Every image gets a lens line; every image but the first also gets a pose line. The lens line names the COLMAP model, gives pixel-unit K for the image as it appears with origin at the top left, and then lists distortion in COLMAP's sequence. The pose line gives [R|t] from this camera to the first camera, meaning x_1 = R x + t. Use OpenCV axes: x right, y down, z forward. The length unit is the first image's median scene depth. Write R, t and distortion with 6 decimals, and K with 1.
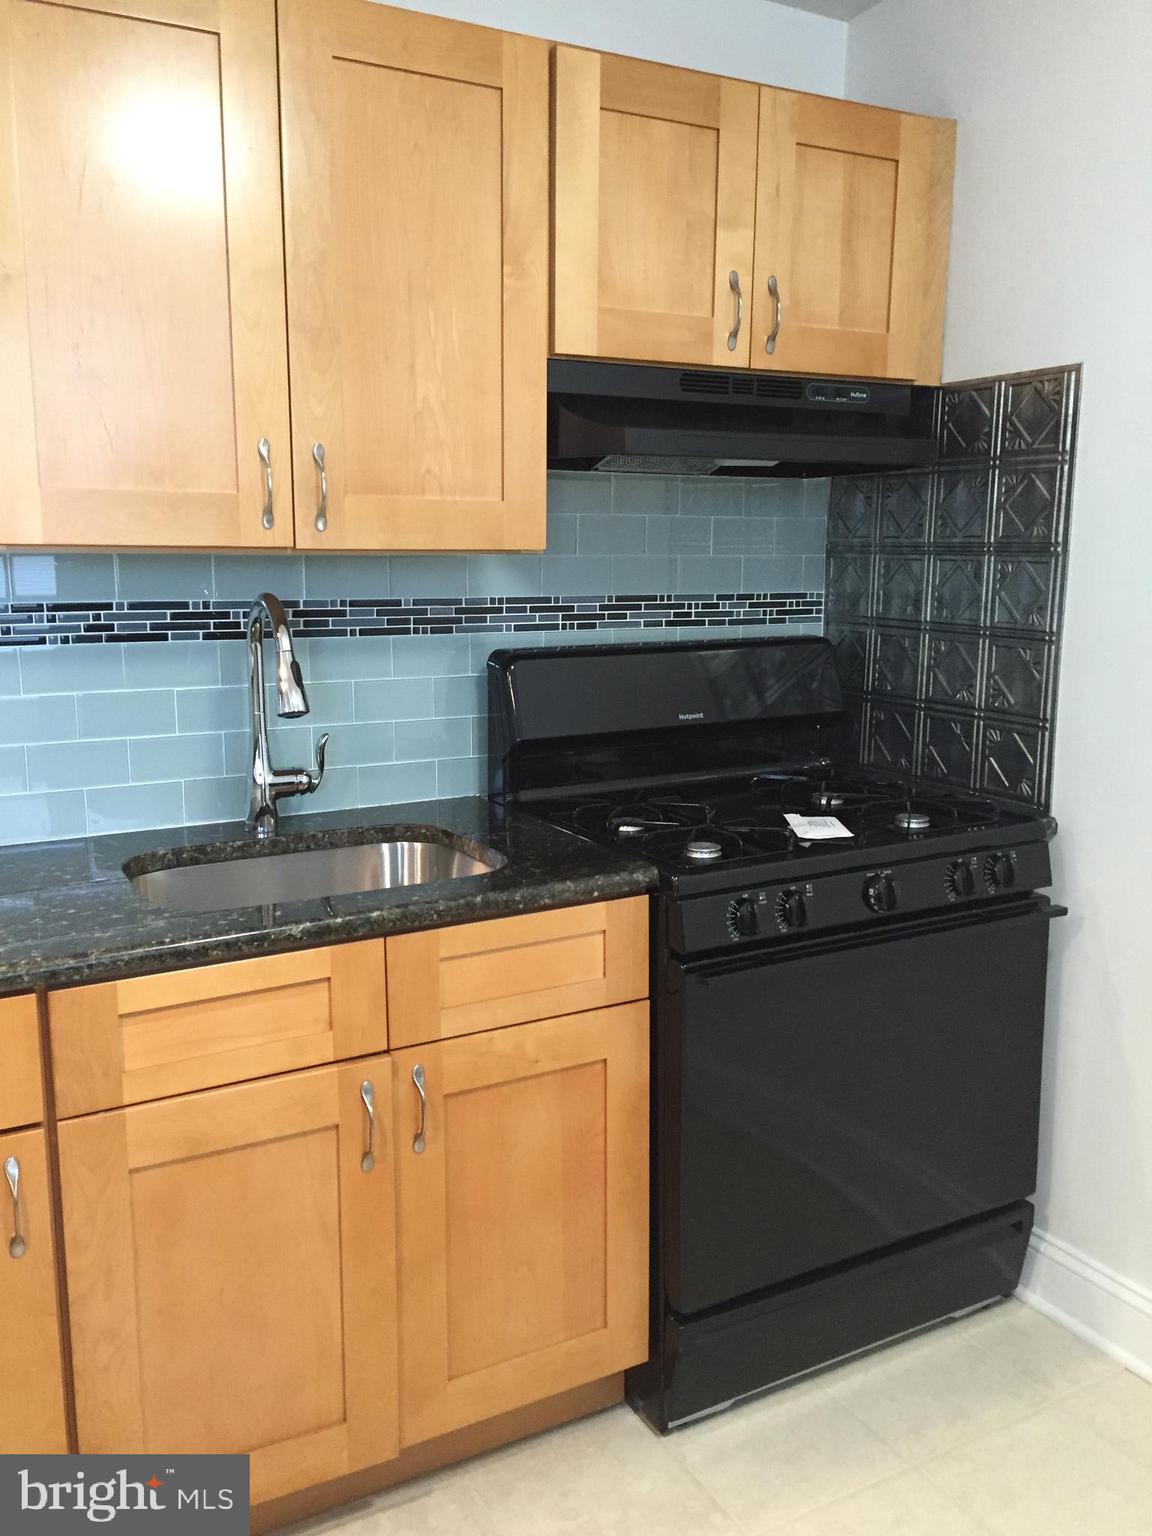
lens RADIAL K [[1312.8, 0, 576.7], [0, 1312.8, 773.0], [0, 0, 1]] dist [0.086736, -0.093974]
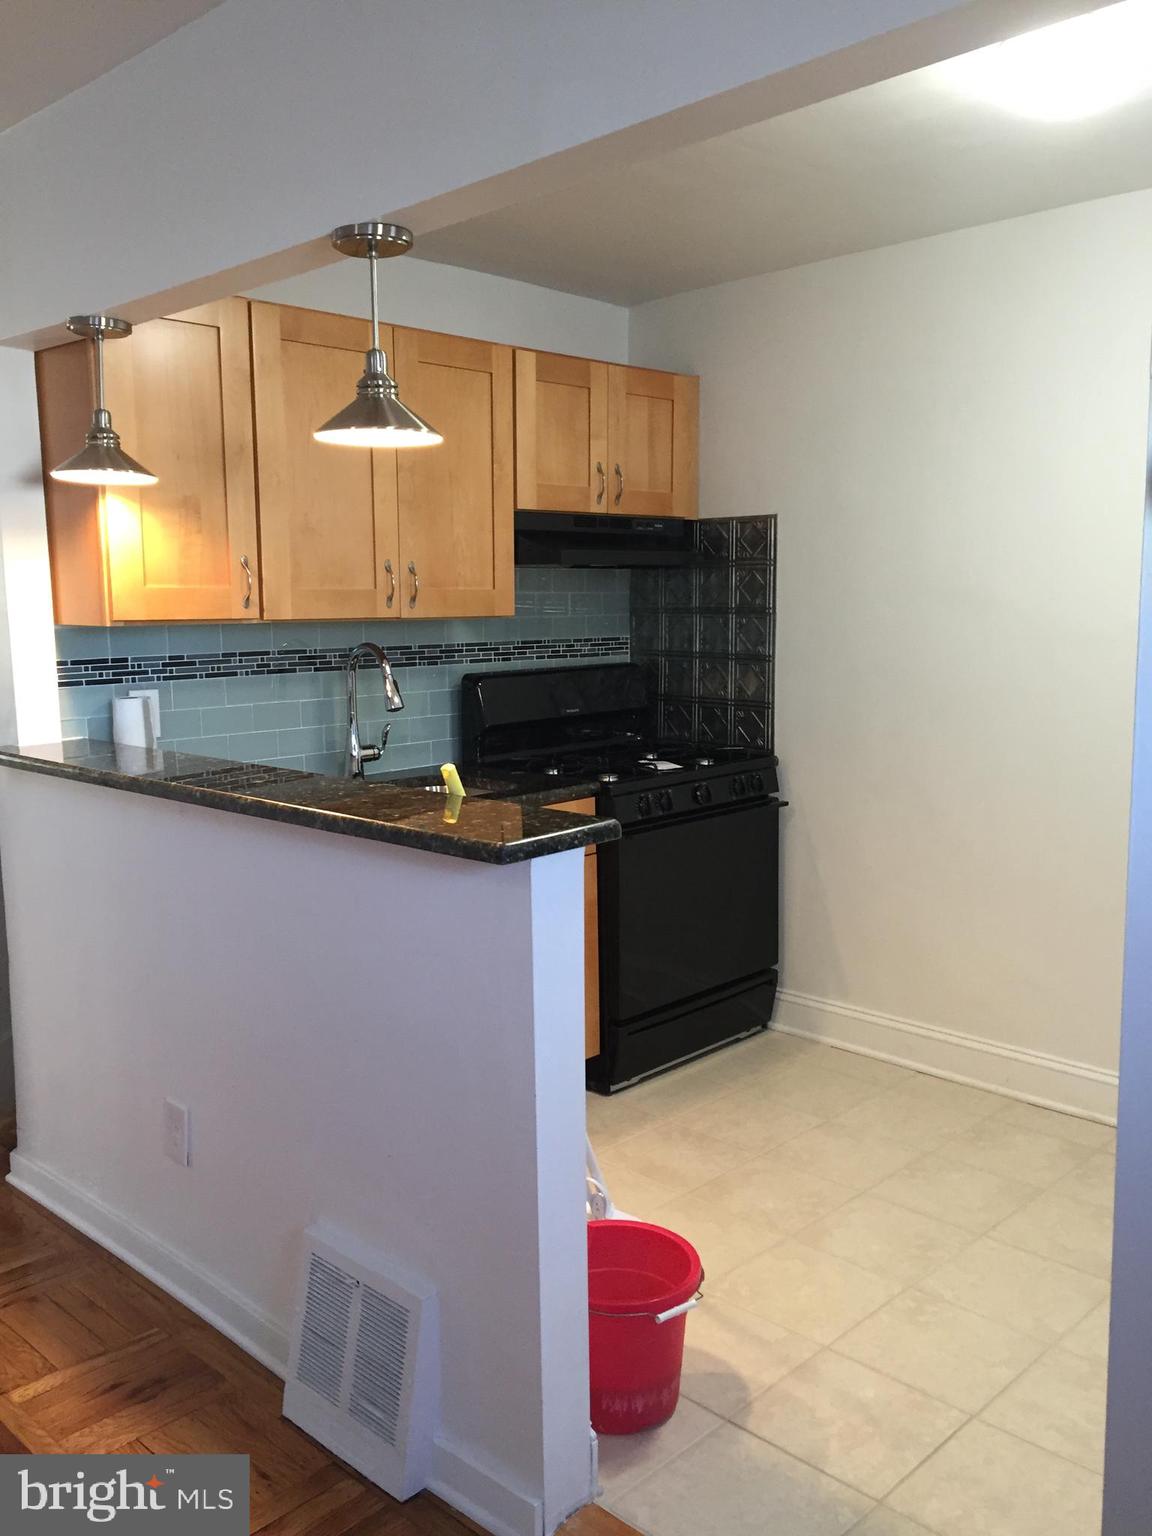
lens RADIAL K [[1303.8, 0, 576.0], [0, 1303.8, 768.0], [0, 0, 1]] dist [0.082181, -0.117273]
pose [[0.960512, -0.048446, 0.273987, -0.399653], [0.058864, 0.997817, -0.029926, 0.087162], [-0.271939, 0.044872, 0.961268, -0.657870]]
